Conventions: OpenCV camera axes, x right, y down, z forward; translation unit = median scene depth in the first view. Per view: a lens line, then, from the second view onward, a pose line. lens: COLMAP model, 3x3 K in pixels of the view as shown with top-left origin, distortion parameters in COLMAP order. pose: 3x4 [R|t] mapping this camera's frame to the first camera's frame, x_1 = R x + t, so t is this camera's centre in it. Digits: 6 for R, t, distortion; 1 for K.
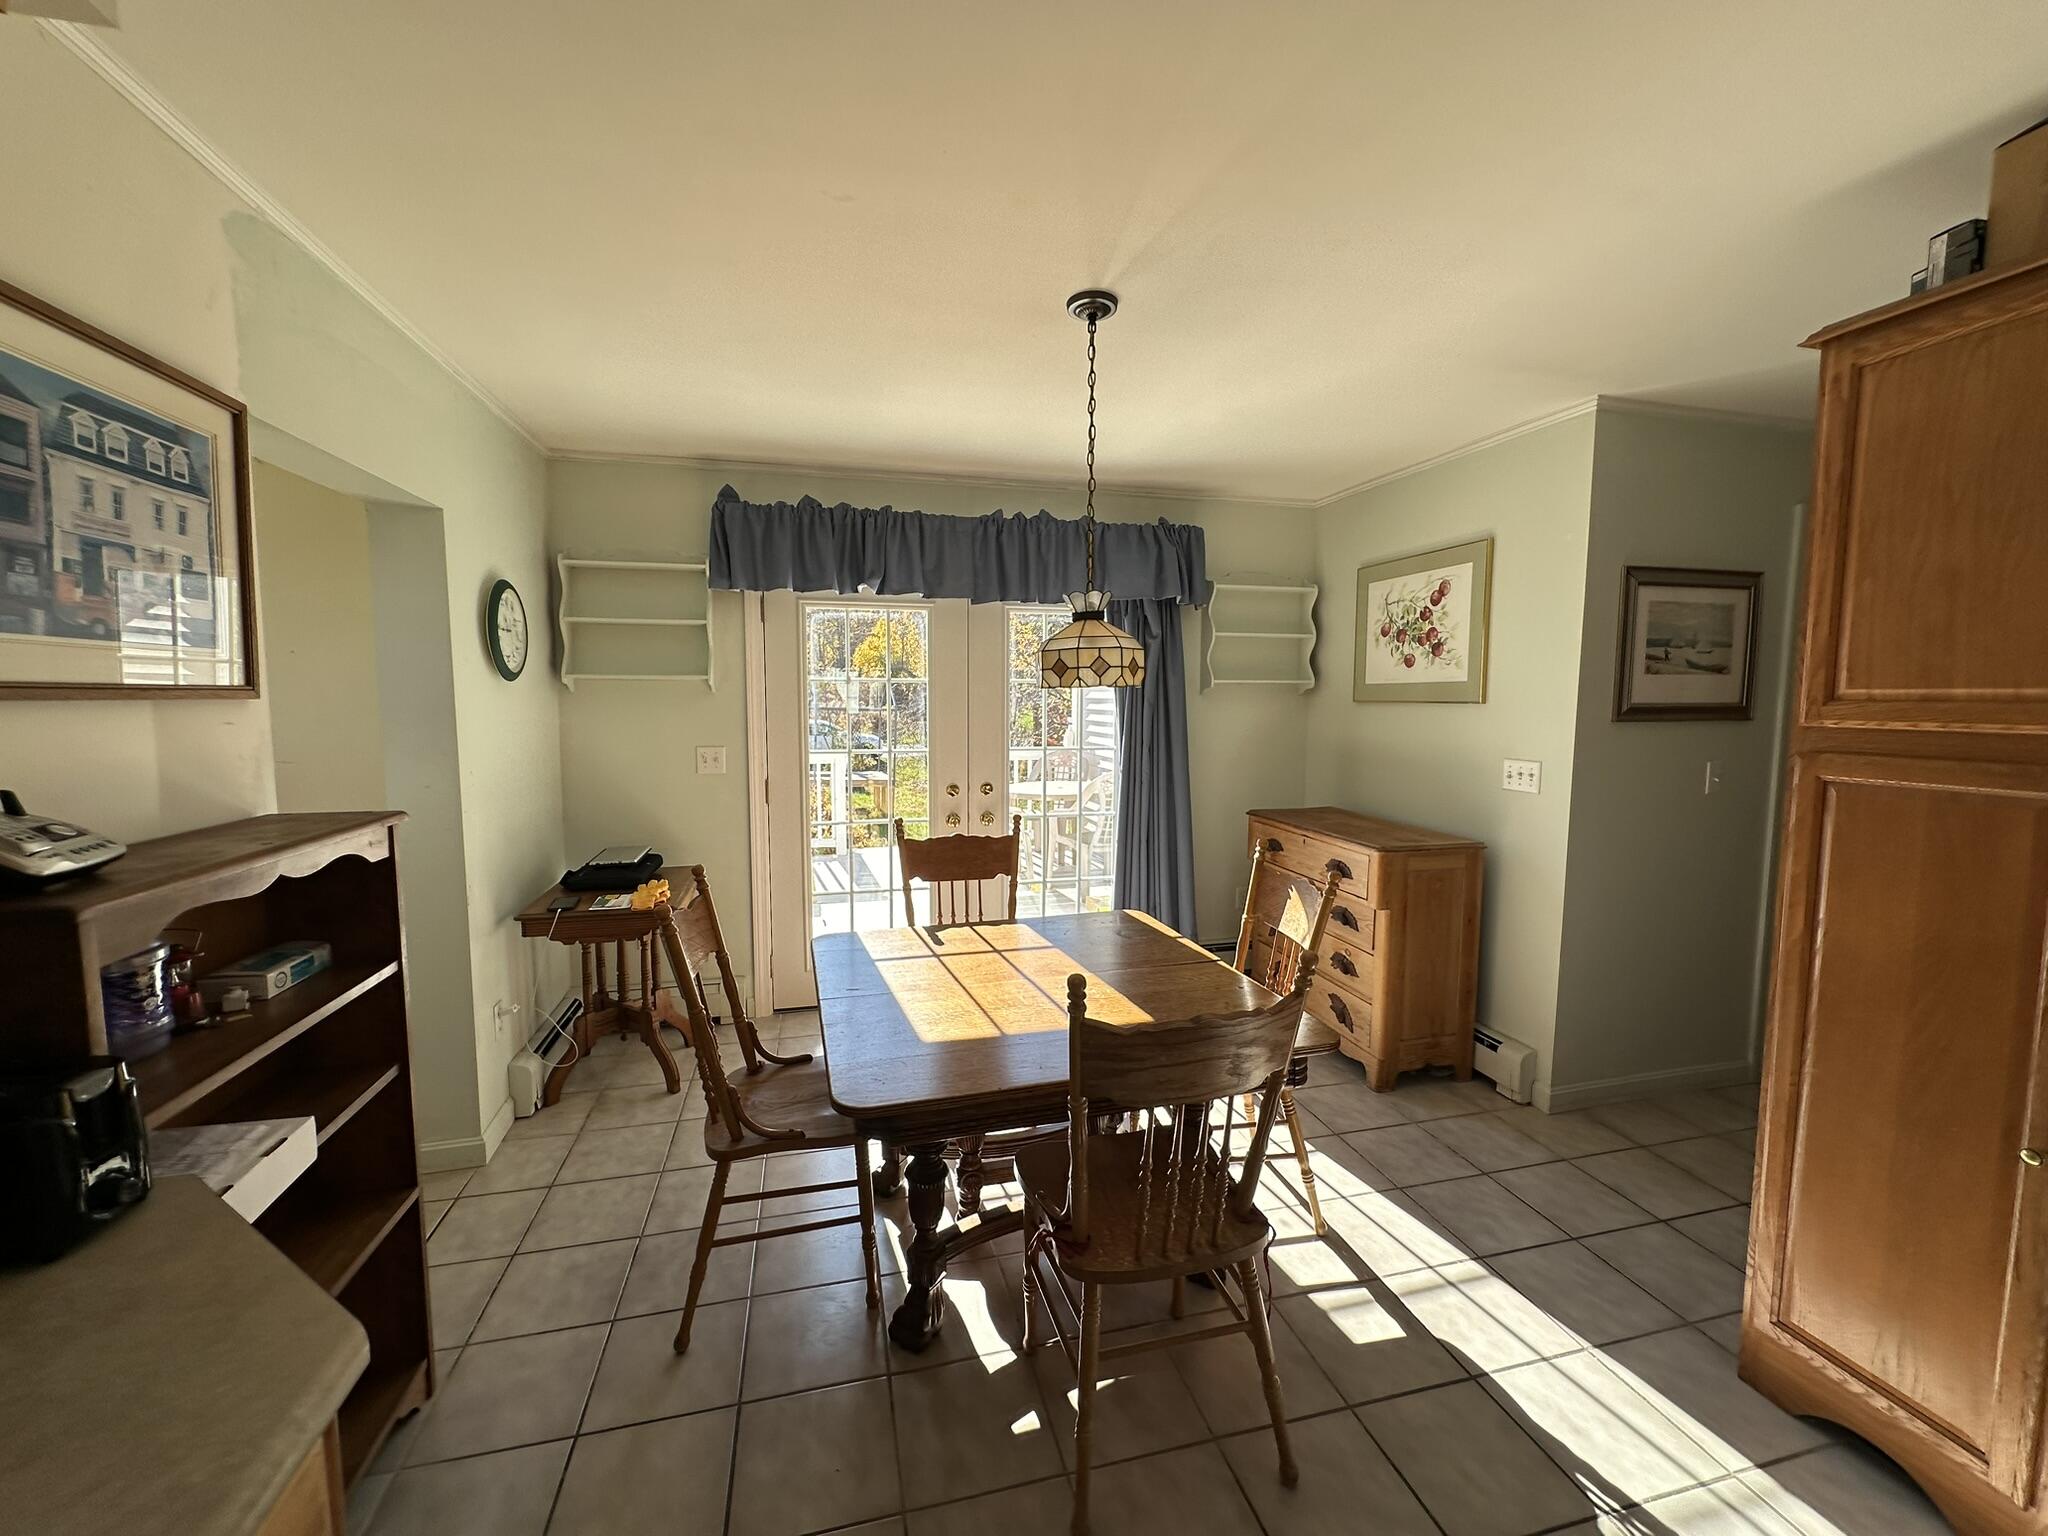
lens RADIAL K [[818.7, 0, 1023.8], [0, 818.7, 767.7], [0, 0, 1]] dist [-0.003093, 0.000373]
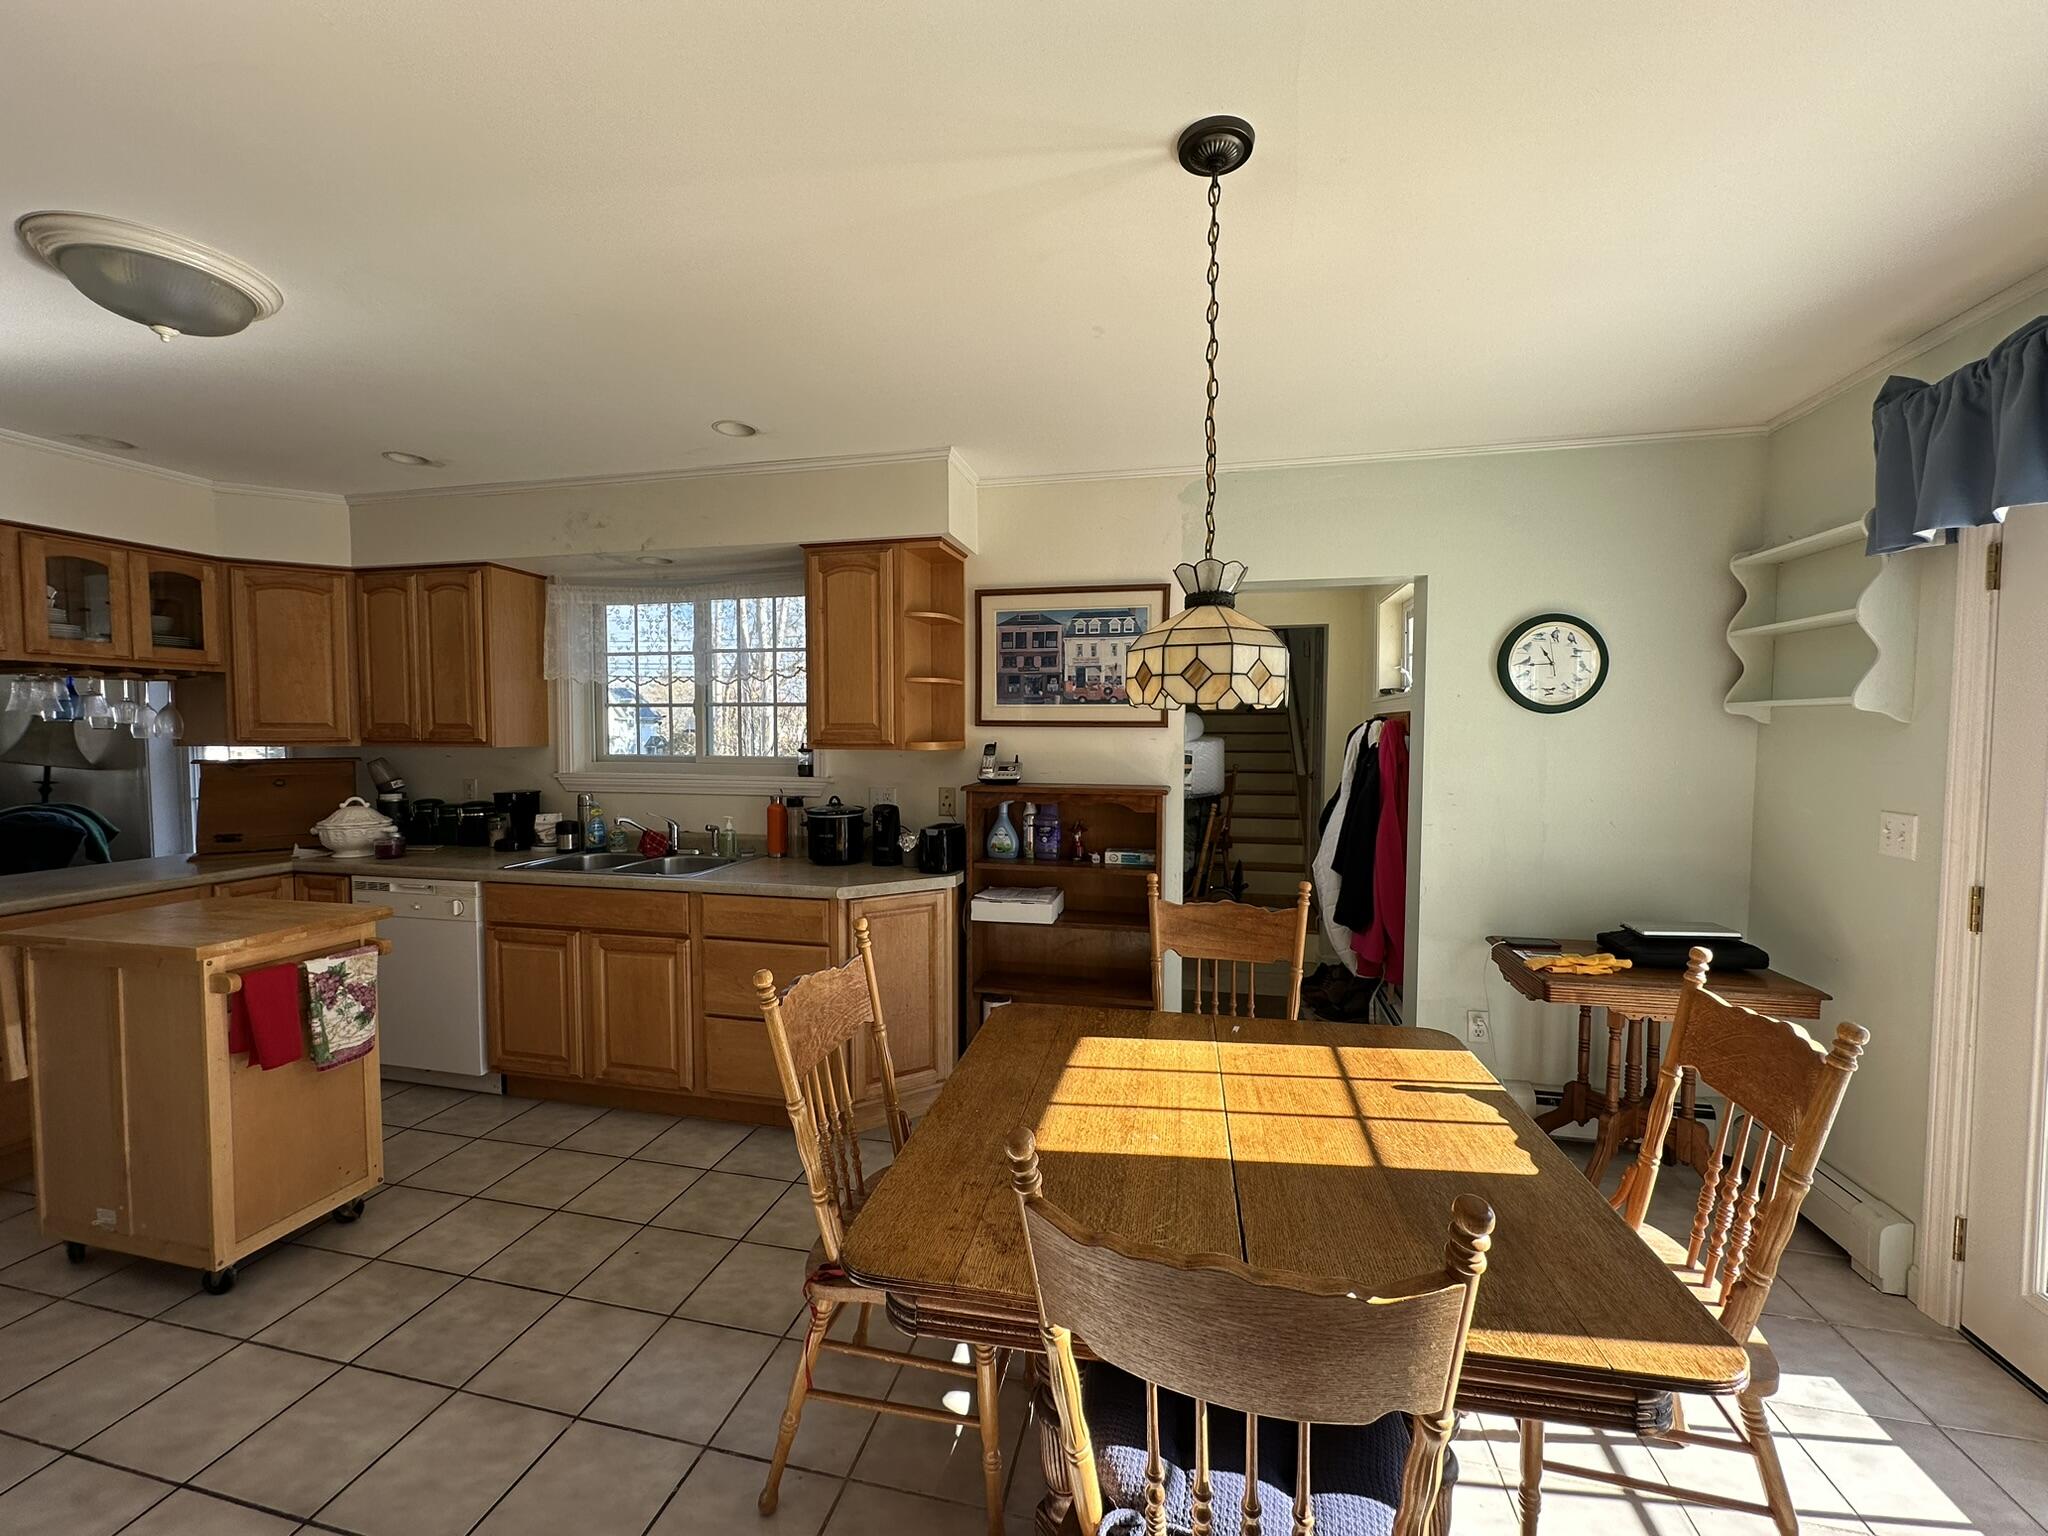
lens RADIAL K [[818.7, 0, 1019.2], [0, 818.7, 764.8], [0, 0, 1]] dist [-0.003093, 0.000373]
pose [[-0.457866, 0.033292, -0.888398, 0.513497], [-0.085146, 0.993063, 0.081097, -0.063175], [0.884934, 0.112775, -0.451855, 0.801559]]
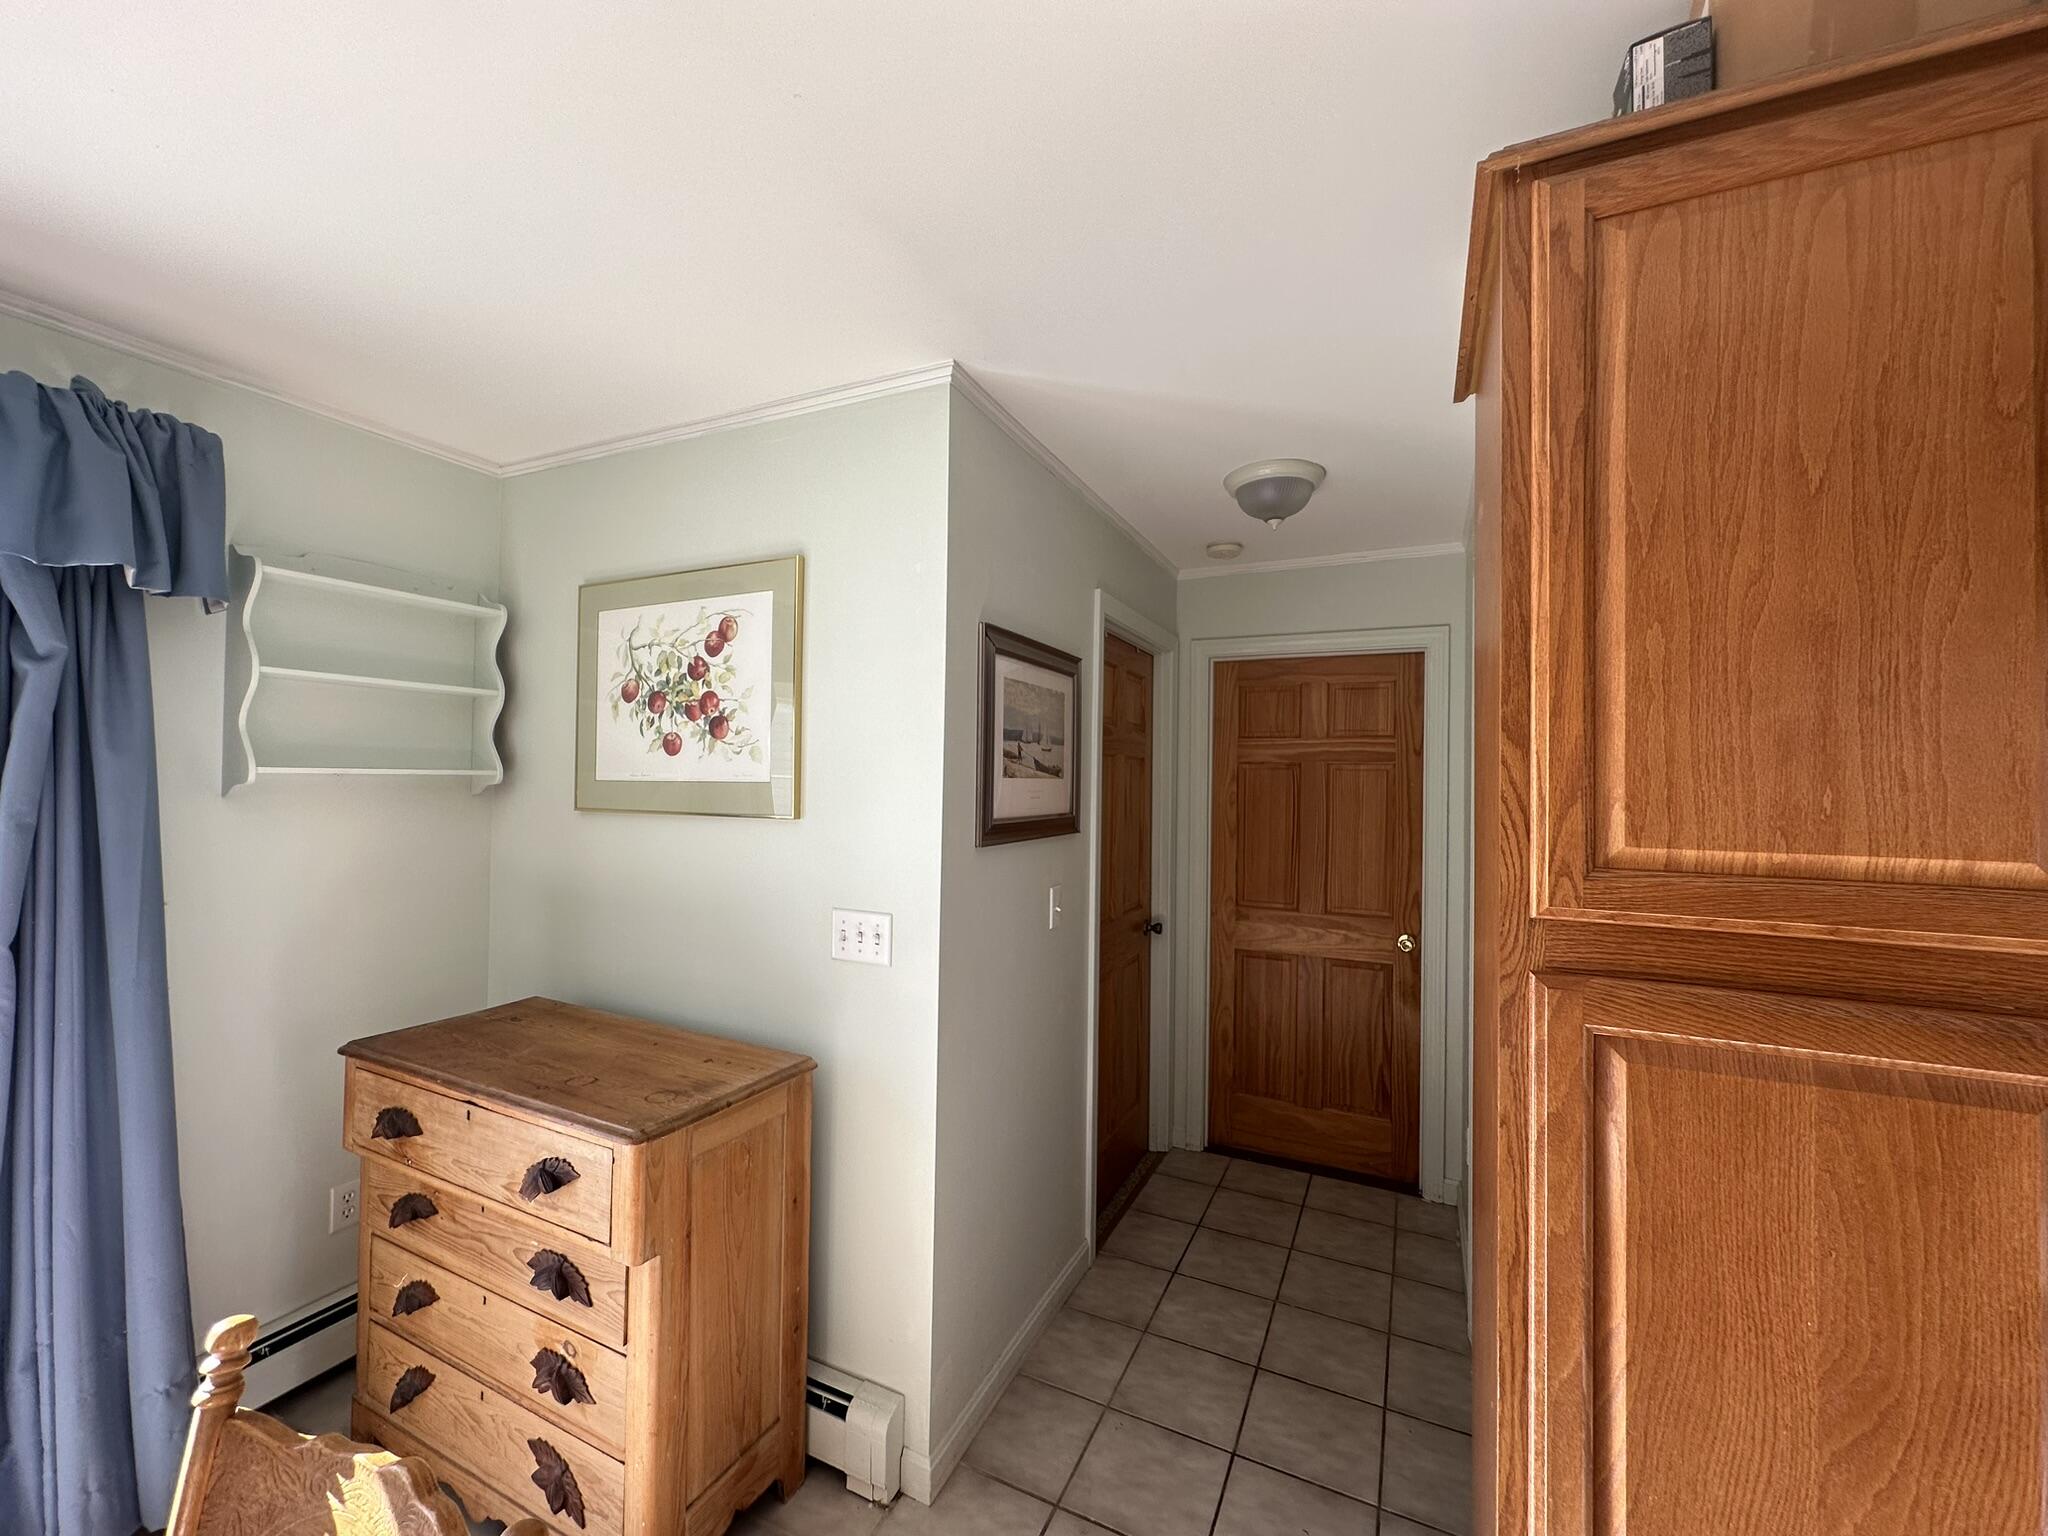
lens RADIAL K [[818.7, 0, 1023.4], [0, 818.7, 770.5], [0, 0, 1]] dist [-0.003093, 0.000373]
pose [[0.639918, 0.016656, 0.768263, 0.200223], [0.055746, 0.996125, -0.068029, -0.064239], [-0.766418, 0.086361, 0.636510, 0.480935]]
